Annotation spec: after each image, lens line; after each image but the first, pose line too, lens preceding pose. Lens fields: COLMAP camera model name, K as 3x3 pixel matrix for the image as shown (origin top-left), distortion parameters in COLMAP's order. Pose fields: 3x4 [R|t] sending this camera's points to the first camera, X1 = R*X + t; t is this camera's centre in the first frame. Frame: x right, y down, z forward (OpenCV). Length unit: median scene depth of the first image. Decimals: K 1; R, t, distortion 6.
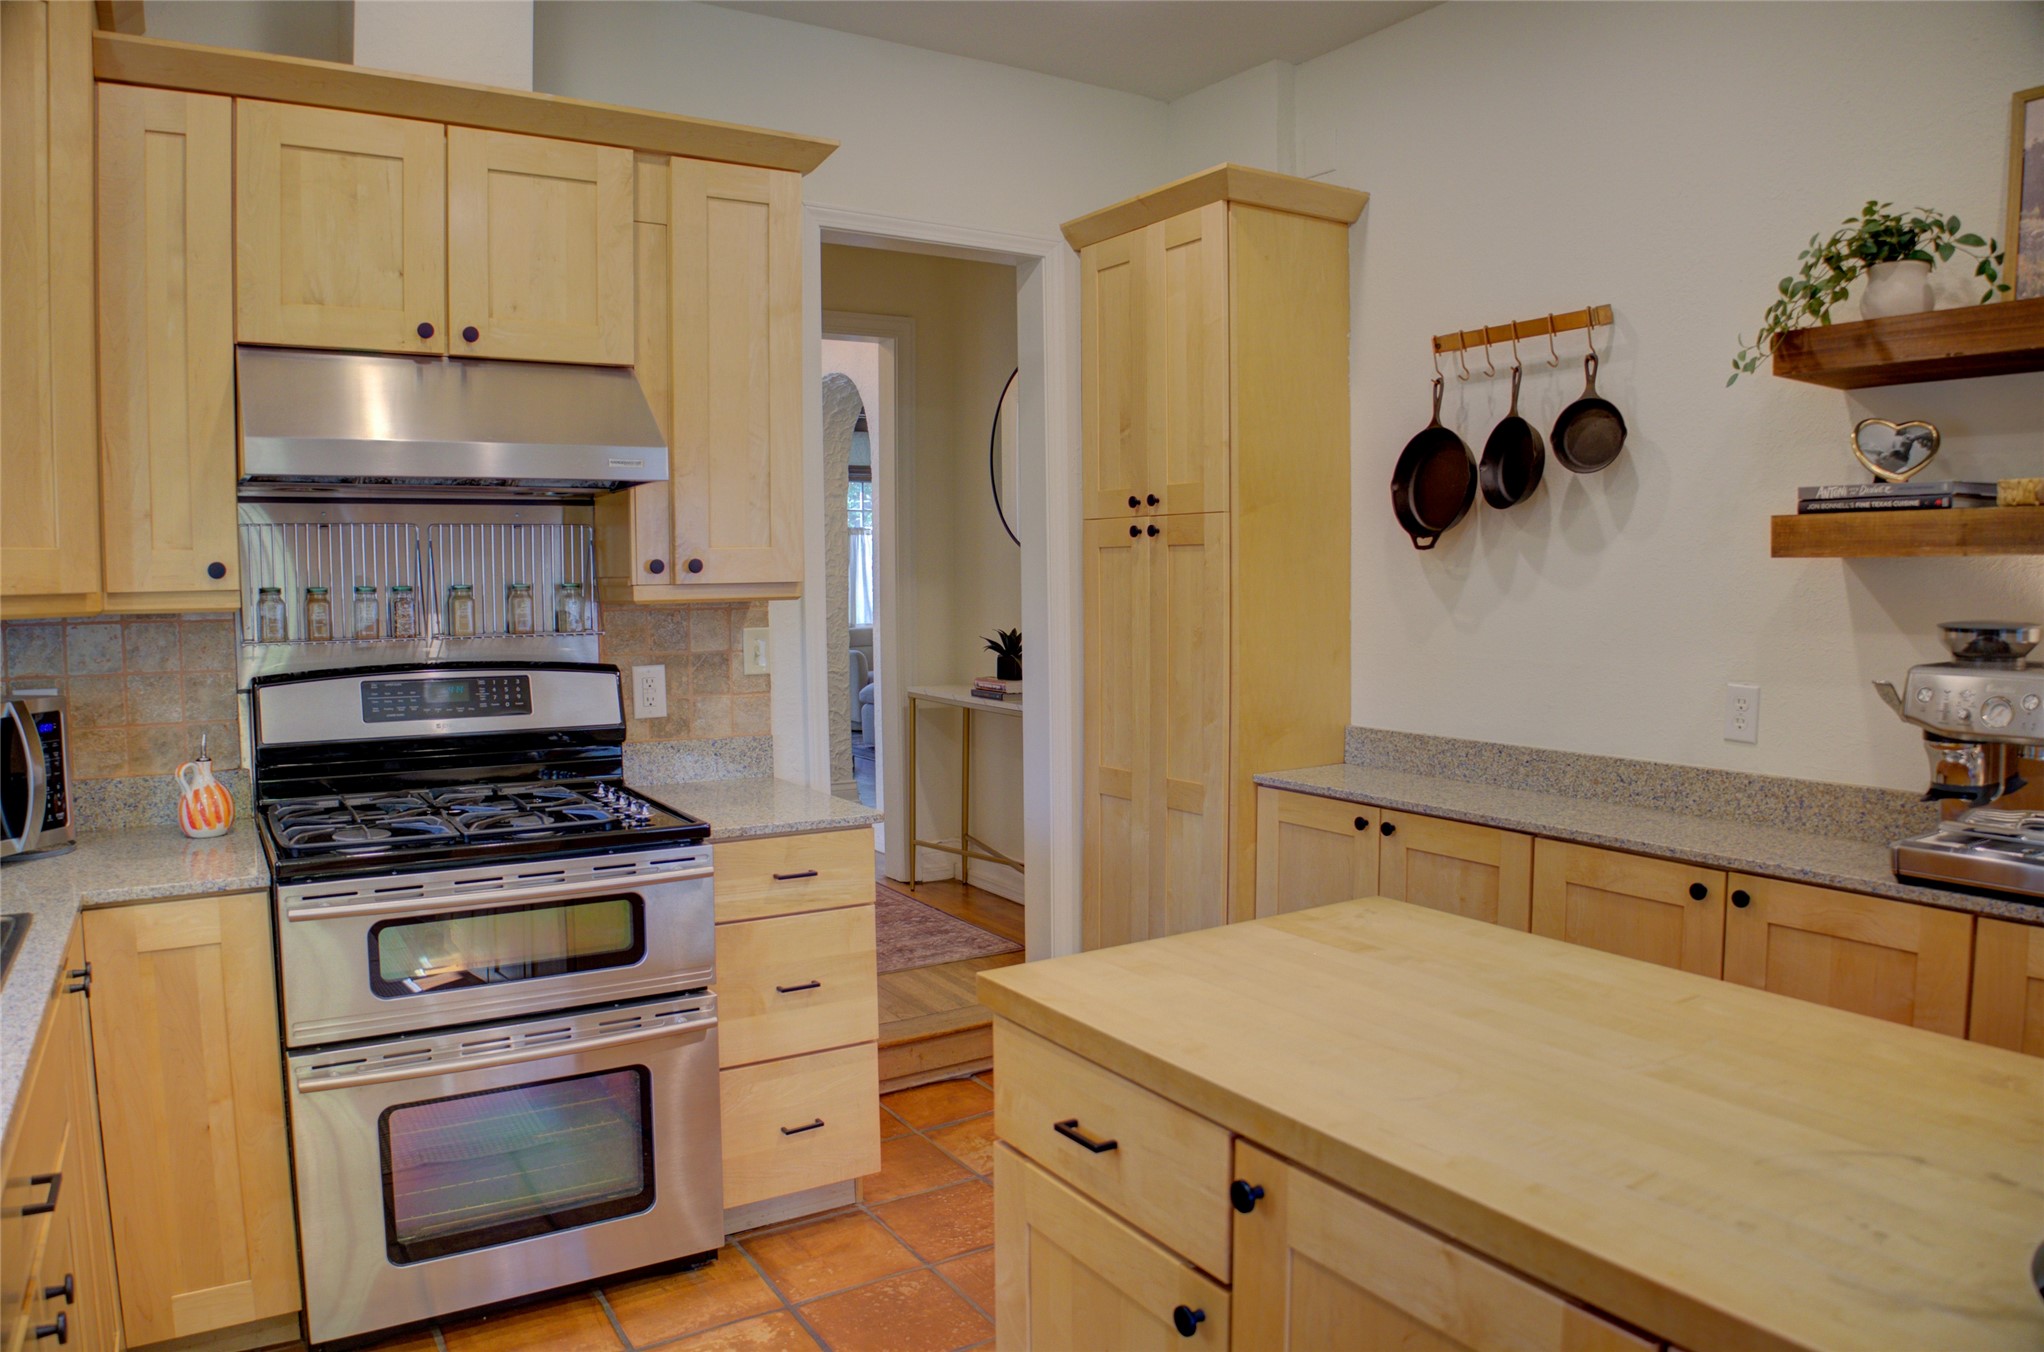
lens RADIAL K [[1380.2, 0, 1022.0], [0, 1380.2, 676.0], [0, 0, 1]] dist [-0.115953, 0.023416]
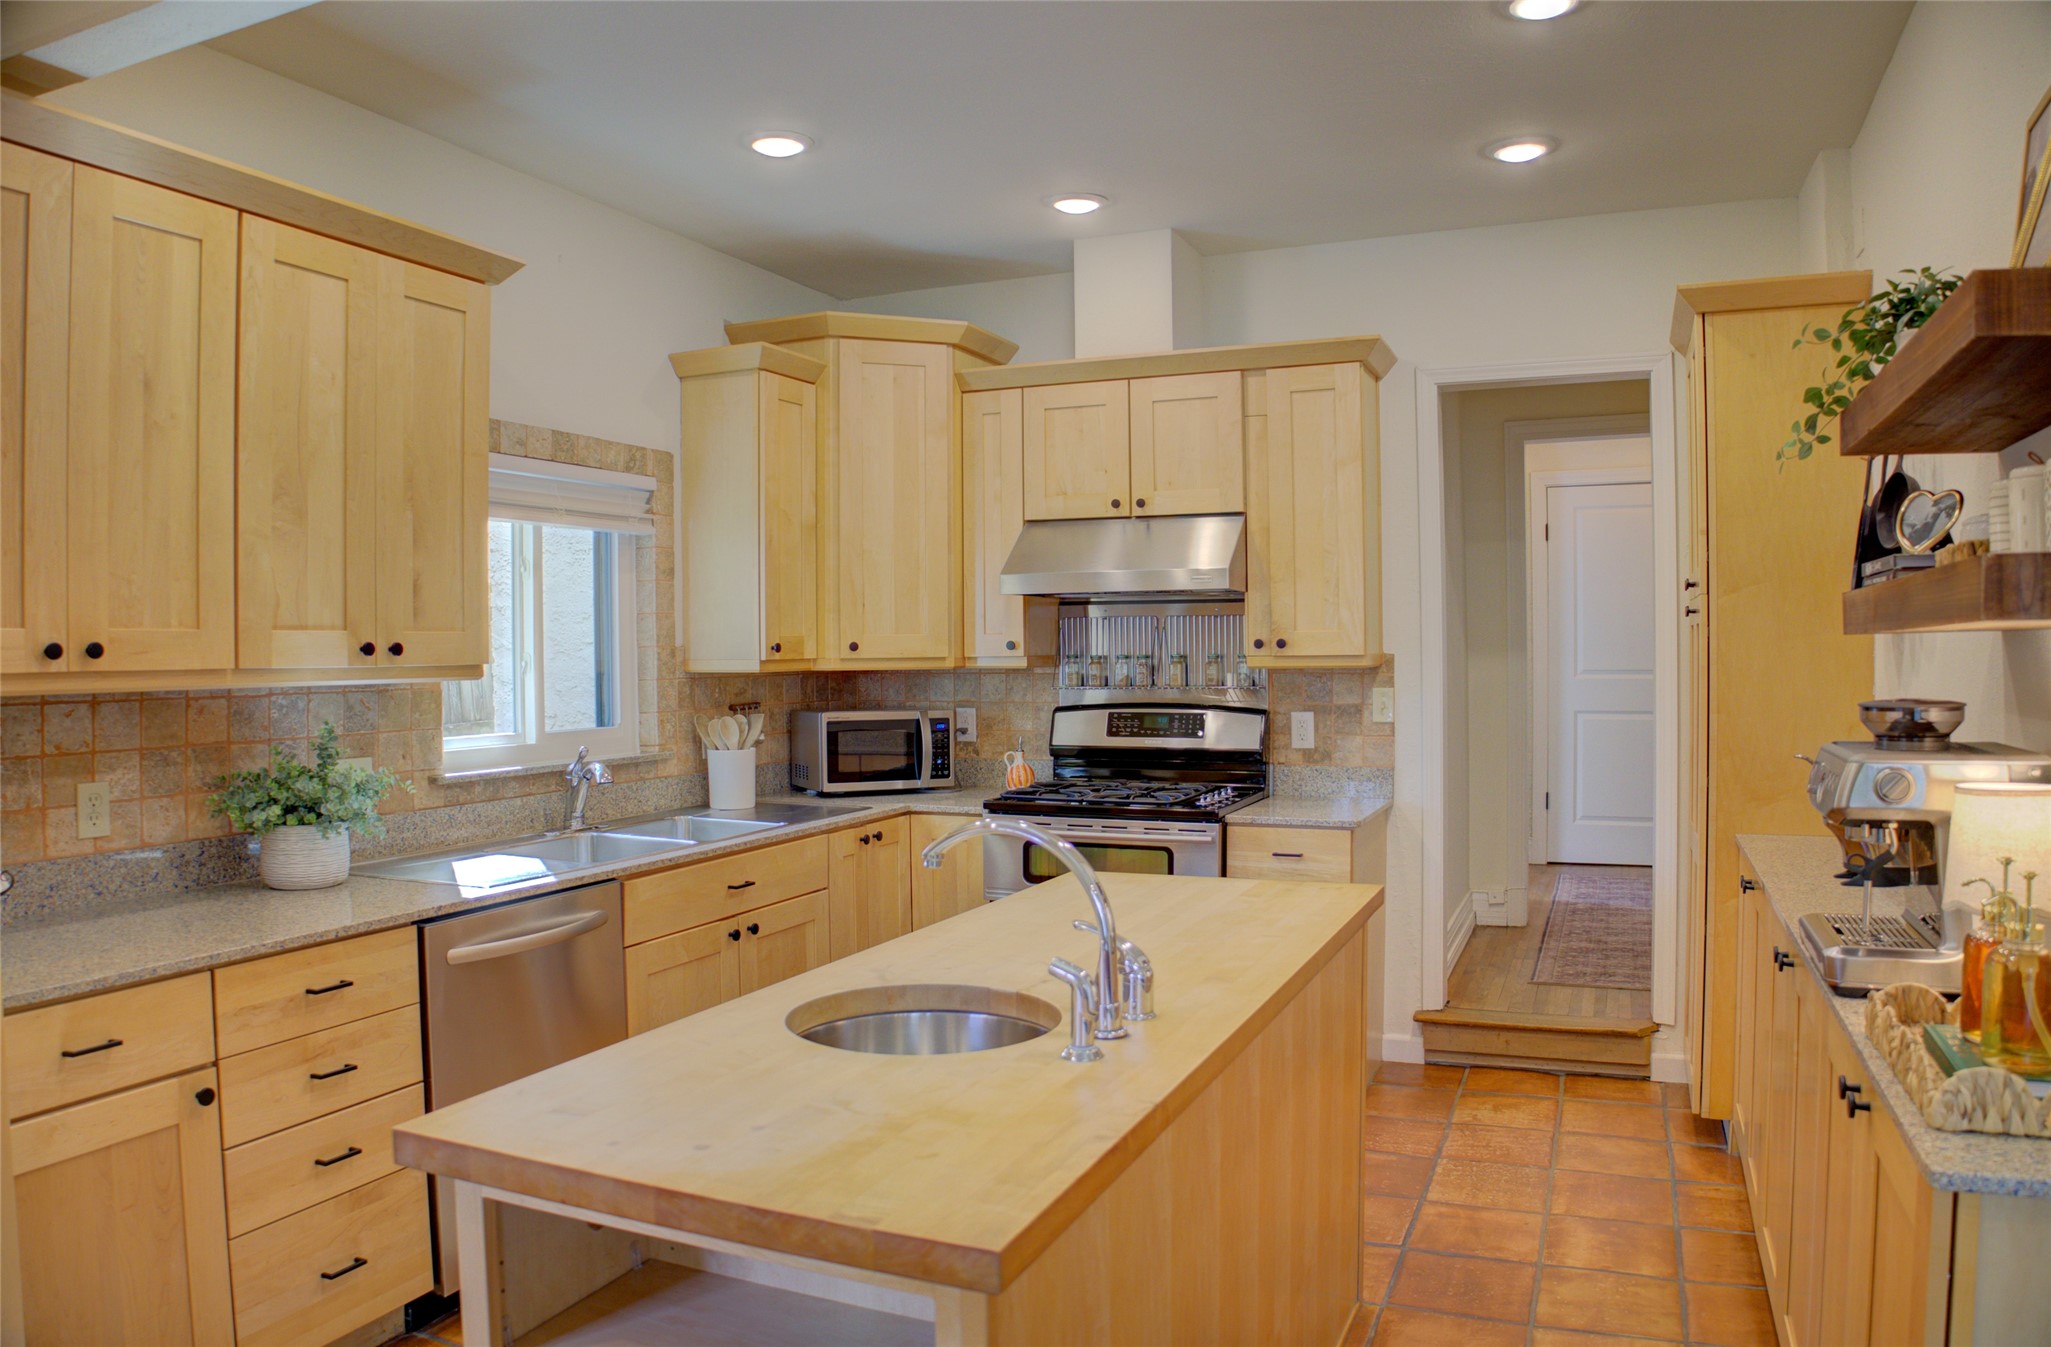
lens RADIAL K [[1381.7, 0, 1043.3], [0, 1381.7, 674.7], [0, 0, 1]] dist [-0.142082, 0.064005]
pose [[0.574641, 0.016199, -0.818246, 0.890599], [-0.054664, 0.998331, -0.018625, -0.005618], [0.816578, 0.055431, 0.574567, -0.061464]]
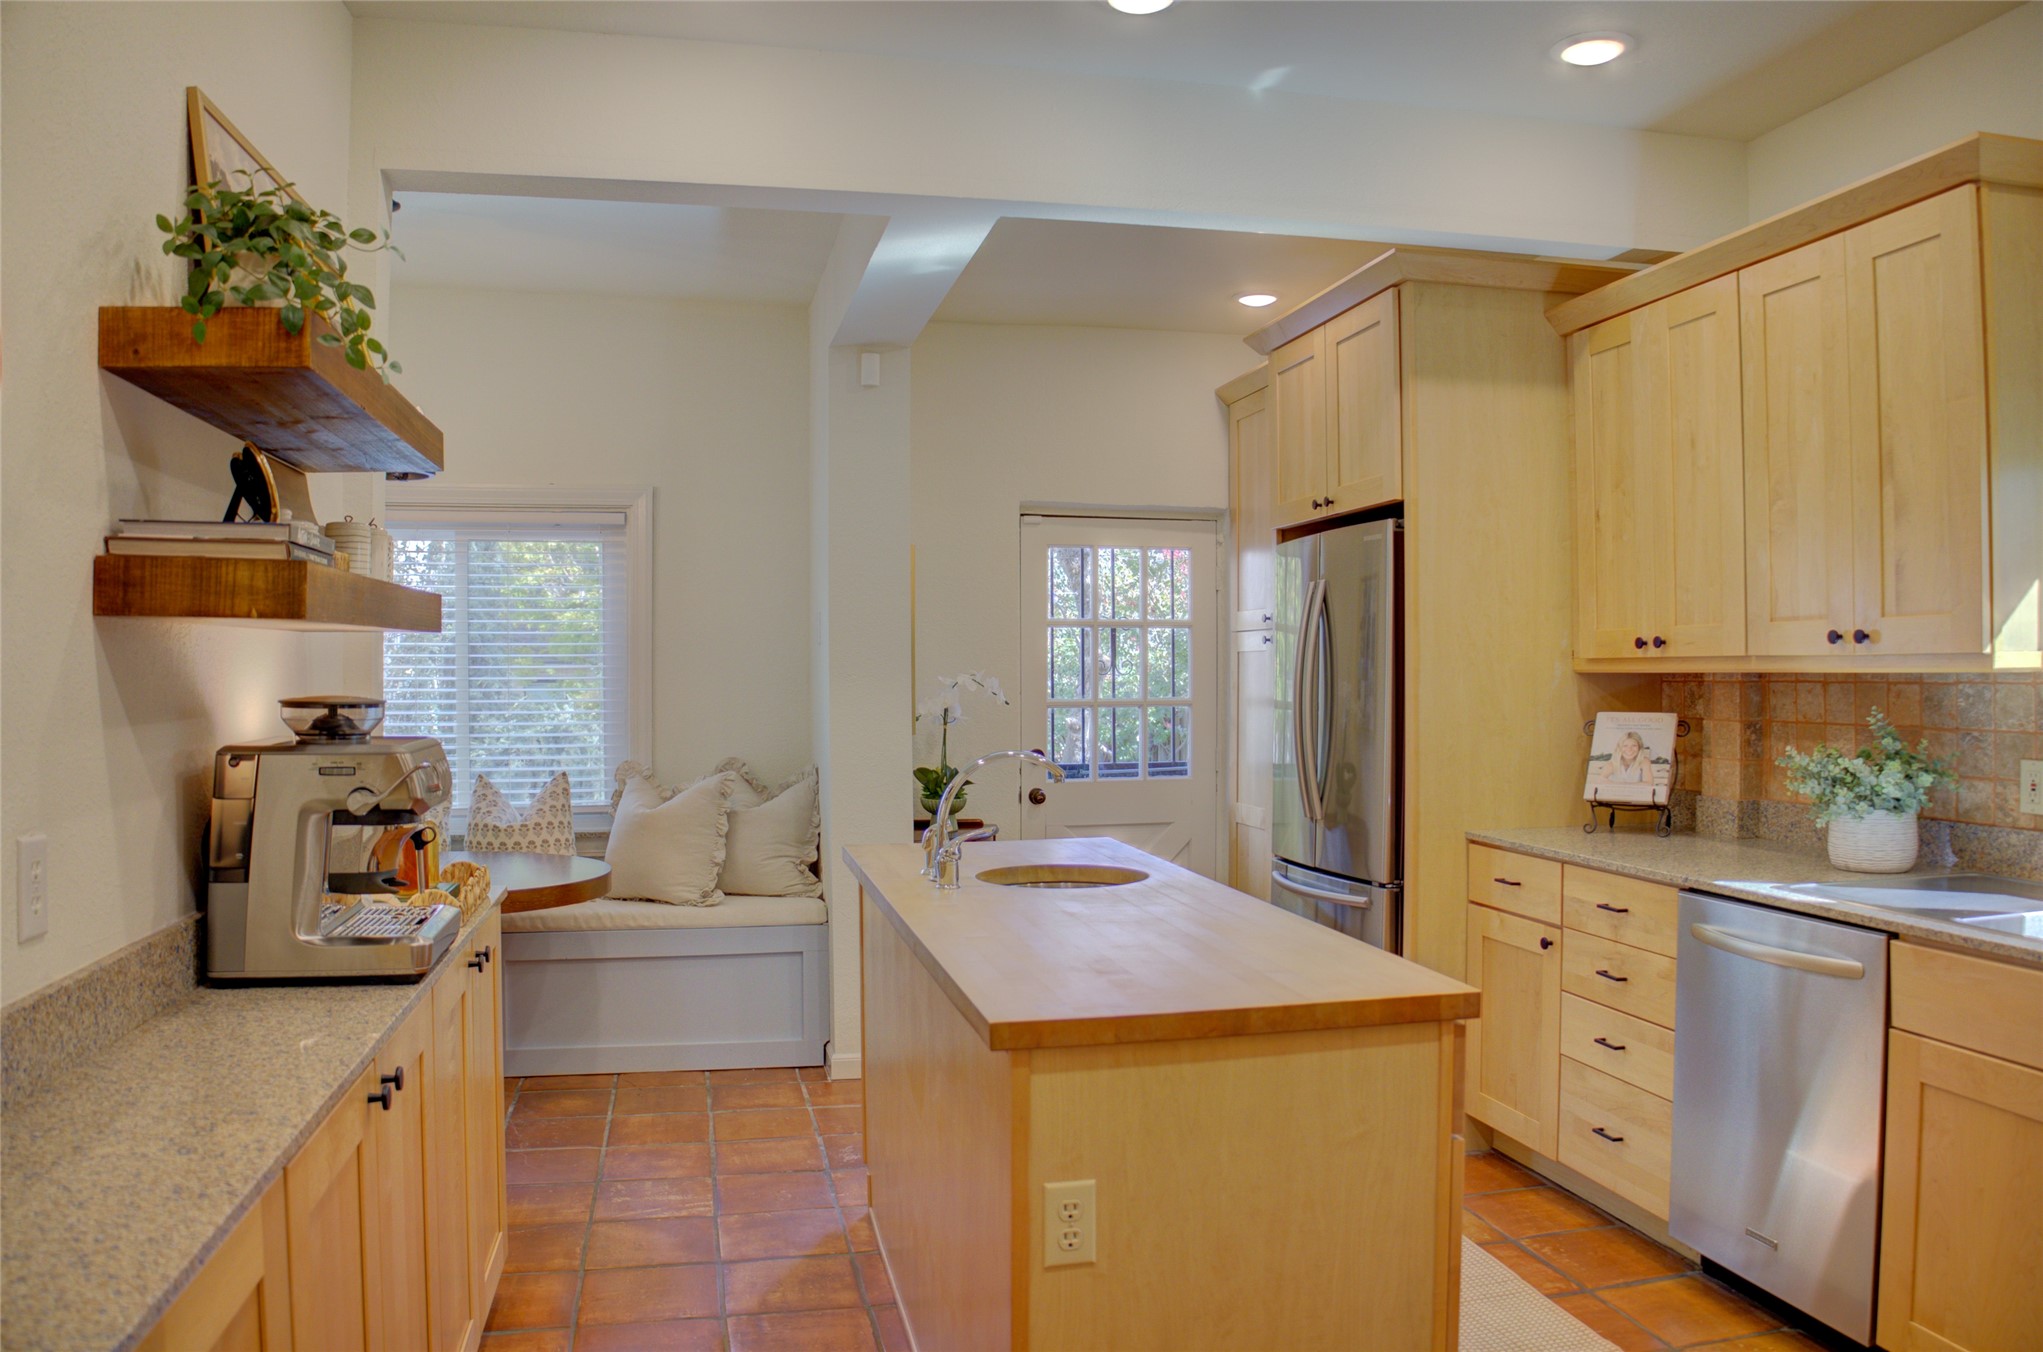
lens RADIAL K [[1539.1, 0, 1021.5], [0, 1539.1, 676.0], [0, 0, 1]] dist [-0.078688, -0.000490]
pose [[-0.941238, 0.008335, 0.337641, -0.073527], [0.033643, 0.997037, 0.069173, -0.088778], [-0.336064, 0.076468, -0.938730, 1.433854]]
